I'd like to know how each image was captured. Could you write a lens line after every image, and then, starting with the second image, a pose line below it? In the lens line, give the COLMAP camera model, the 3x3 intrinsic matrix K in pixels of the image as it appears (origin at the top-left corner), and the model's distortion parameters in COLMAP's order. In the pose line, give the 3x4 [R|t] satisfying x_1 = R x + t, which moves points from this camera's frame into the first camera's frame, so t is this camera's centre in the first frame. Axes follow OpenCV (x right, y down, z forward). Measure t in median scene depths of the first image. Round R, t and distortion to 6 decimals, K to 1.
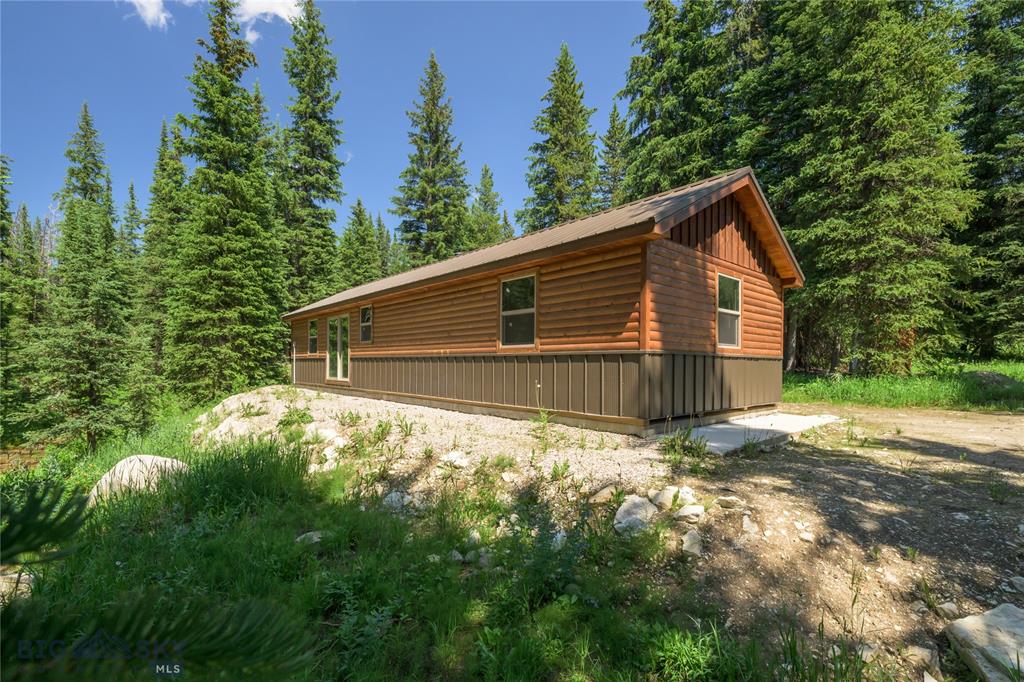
lens RADIAL K [[428.2, 0, 510.3], [0, 428.2, 363.6], [0, 0, 1]] dist [-0.000825, -0.000020]
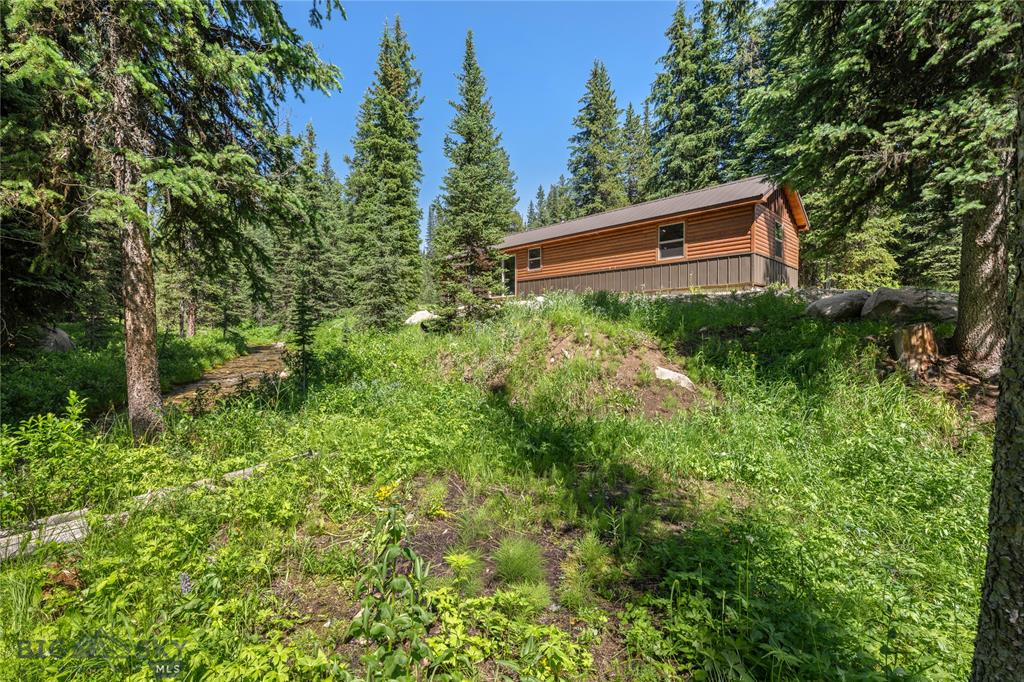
lens RADIAL K [[419.6, 0, 466.6], [0, 419.6, 338.2], [0, 0, 1]] dist [0.000810, -0.000024]
pose [[0.999976, -0.006088, 0.003331, -0.359650], [0.006067, 0.999962, 0.006261, 0.119325], [-0.003369, -0.006241, 0.999975, -0.363594]]
